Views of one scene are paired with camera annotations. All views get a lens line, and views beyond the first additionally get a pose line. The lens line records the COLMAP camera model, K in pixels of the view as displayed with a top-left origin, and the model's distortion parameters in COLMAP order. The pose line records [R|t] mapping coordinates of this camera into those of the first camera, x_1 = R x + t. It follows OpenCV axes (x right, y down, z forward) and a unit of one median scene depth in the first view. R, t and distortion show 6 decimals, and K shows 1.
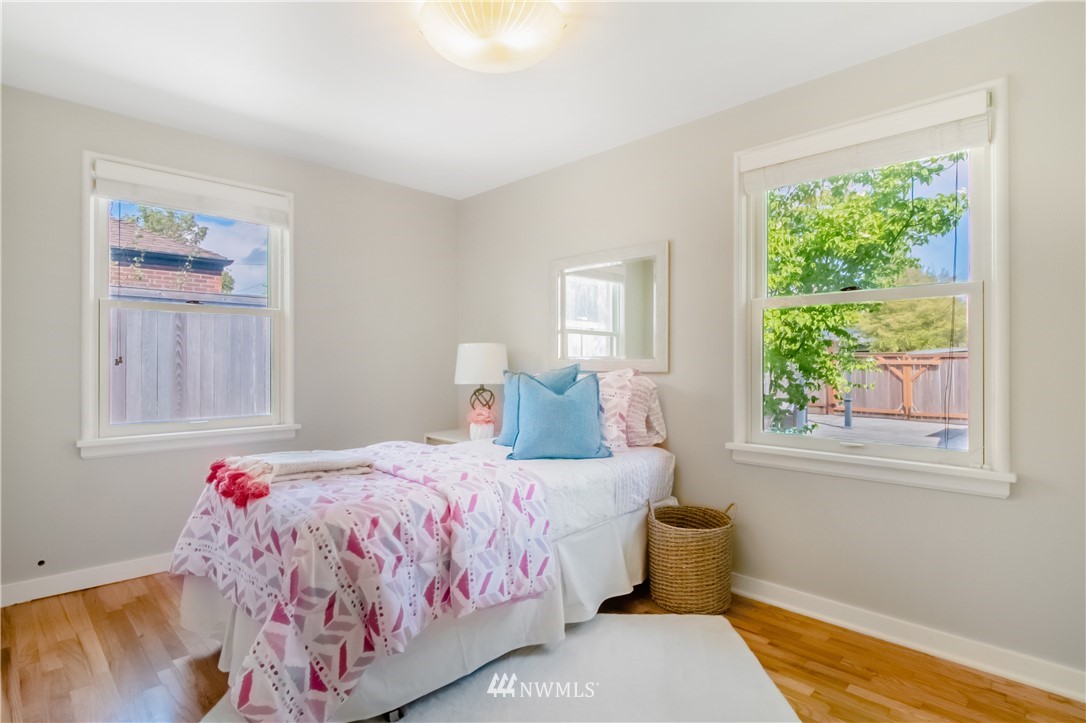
lens RADIAL K [[548.8, 0, 531.0], [0, 548.8, 358.1], [0, 0, 1]] dist [-0.001662, -0.000242]
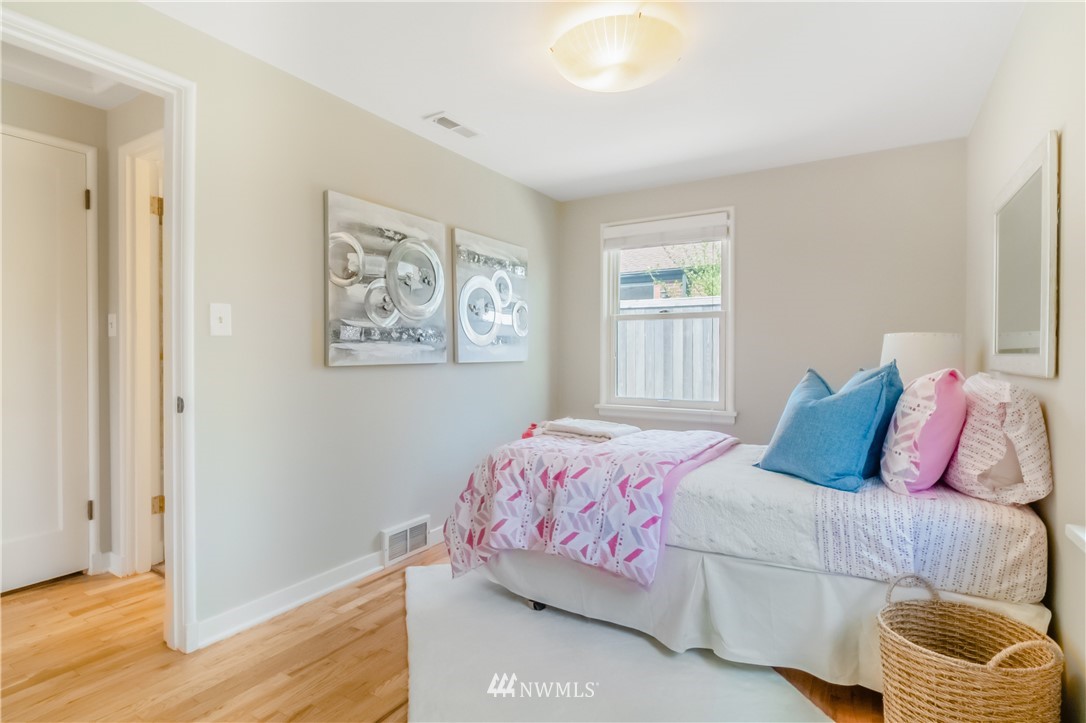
lens RADIAL K [[548.8, 0, 531.0], [0, 548.8, 358.1], [0, 0, 1]] dist [-0.001662, -0.000242]
pose [[0.235732, 0.005697, -0.971801, 1.006184], [0.003267, 0.999973, 0.006655, 0.002862], [0.971813, -0.004743, 0.235707, 0.592819]]
